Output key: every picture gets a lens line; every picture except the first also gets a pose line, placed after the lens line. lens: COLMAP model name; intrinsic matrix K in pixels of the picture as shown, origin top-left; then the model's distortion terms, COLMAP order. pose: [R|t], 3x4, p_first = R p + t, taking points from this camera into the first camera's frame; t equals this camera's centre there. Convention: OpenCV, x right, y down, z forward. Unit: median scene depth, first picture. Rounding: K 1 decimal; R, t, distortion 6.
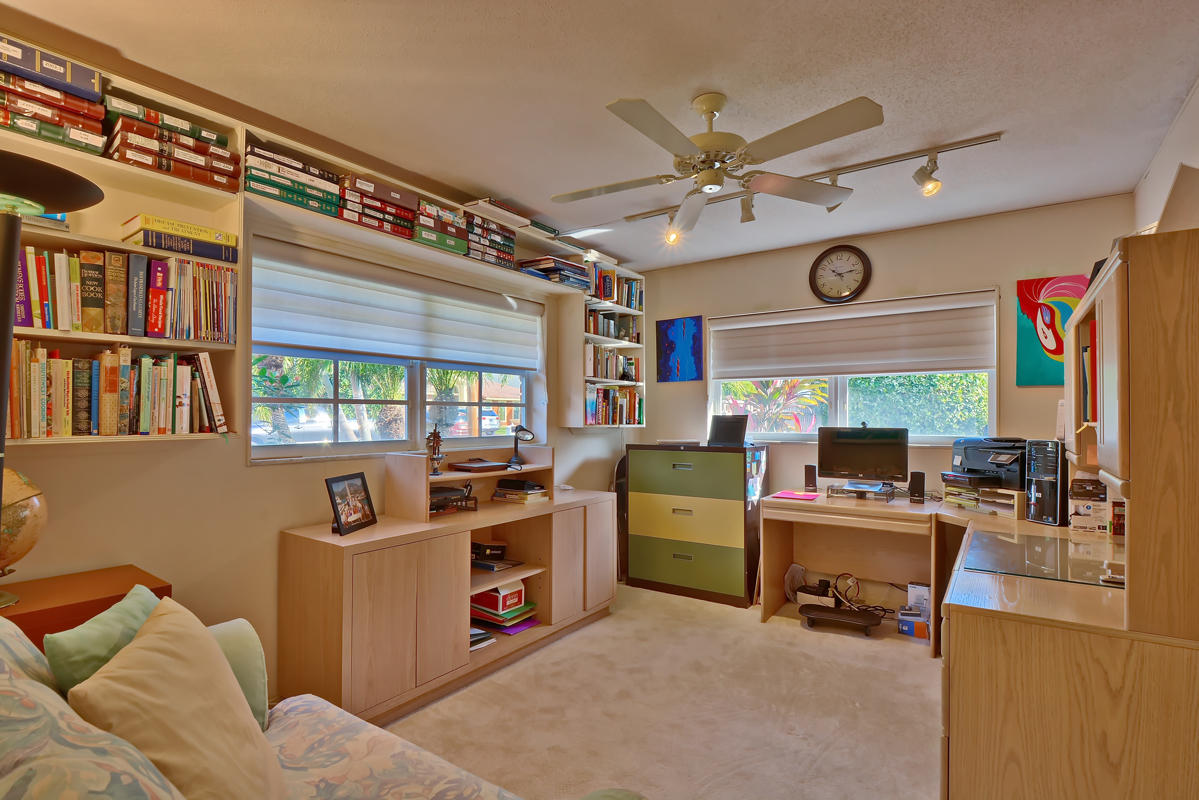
lens RADIAL K [[572.3, 0, 601.9], [0, 572.3, 407.3], [0, 0, 1]] dist [-0.005063, -0.003356]
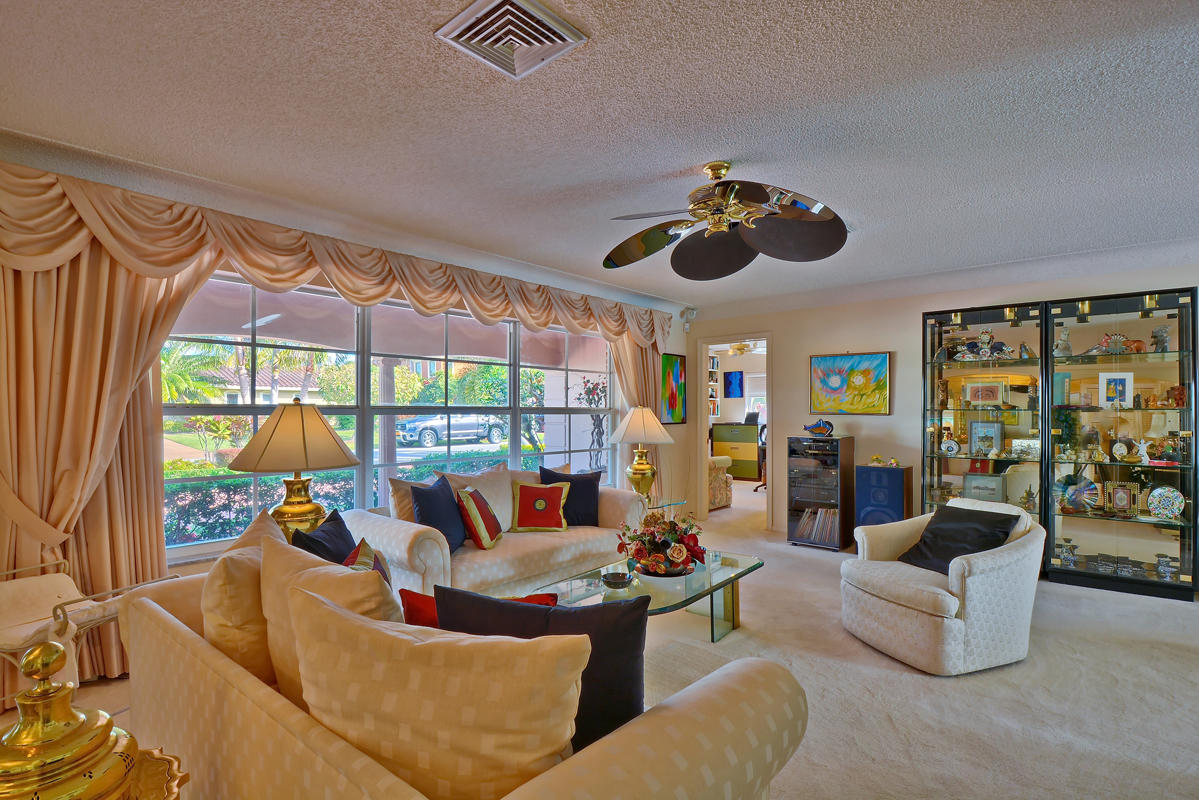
lens RADIAL K [[572.3, 0, 598.1], [0, 572.3, 403.6], [0, 0, 1]] dist [-0.005063, -0.003356]
pose [[0.994422, -0.000694, -0.105472, -0.186445], [0.001414, 0.999976, 0.006752, -0.040173], [0.105465, -0.006864, 0.994399, -1.524939]]
